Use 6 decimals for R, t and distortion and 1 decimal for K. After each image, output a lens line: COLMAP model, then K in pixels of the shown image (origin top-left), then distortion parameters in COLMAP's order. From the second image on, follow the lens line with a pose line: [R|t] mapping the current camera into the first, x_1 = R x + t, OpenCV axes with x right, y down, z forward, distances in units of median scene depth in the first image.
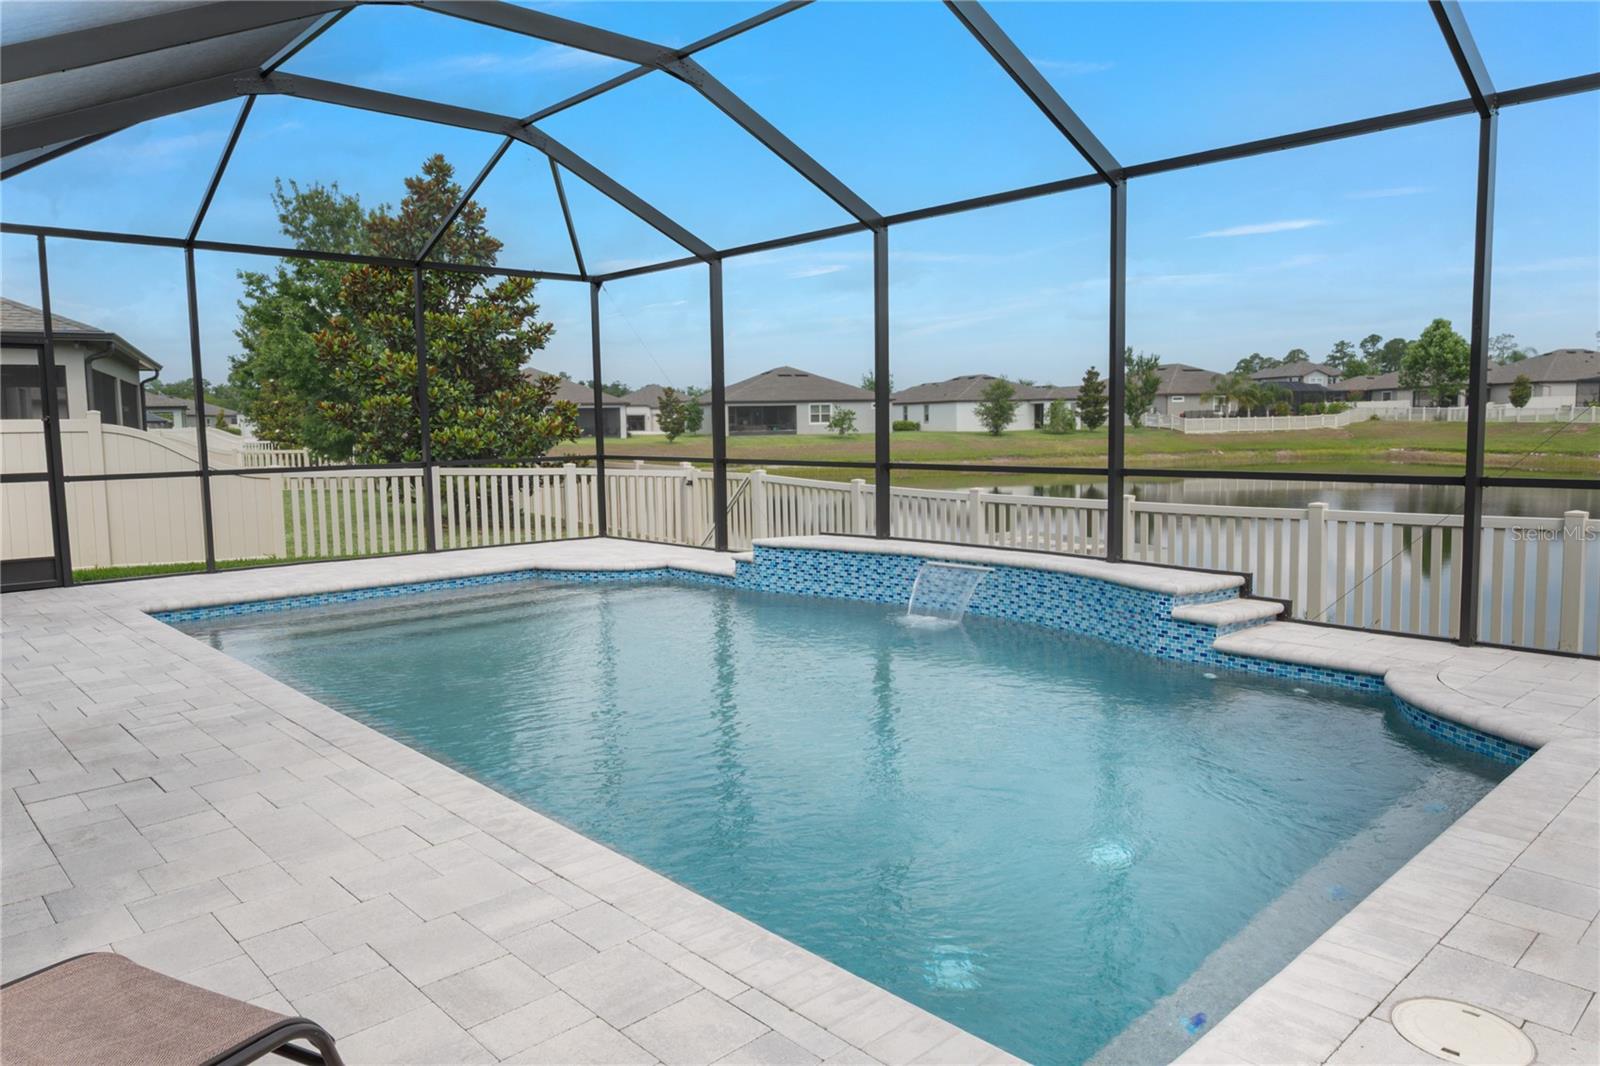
lens RADIAL K [[1092.1, 0, 796.6], [0, 1092.1, 534.2], [0, 0, 1]] dist [0.002466, 0.005104]
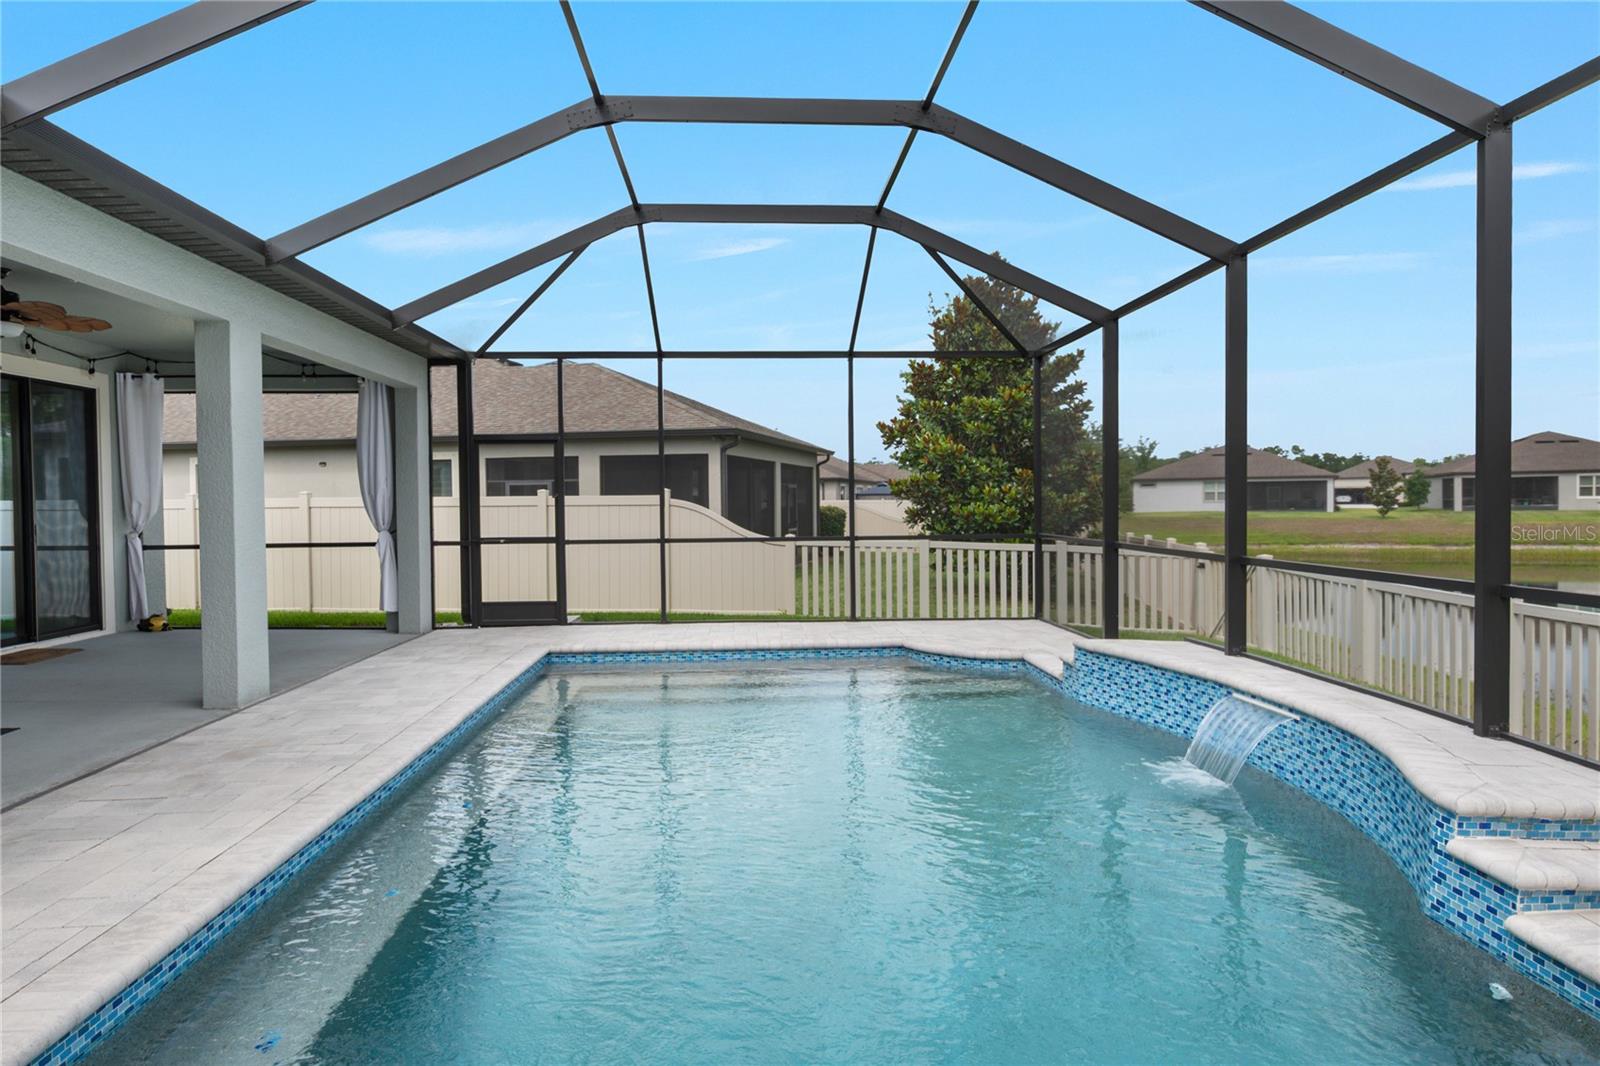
lens RADIAL K [[988.8, 0, 792.8], [0, 988.8, 535.8], [0, 0, 1]] dist [-0.004370, 0.001298]
pose [[0.767806, 0.028622, -0.640043, 0.295968], [-0.067141, 0.997096, -0.035954, -0.034774], [0.637154, 0.070578, 0.767498, 0.272743]]
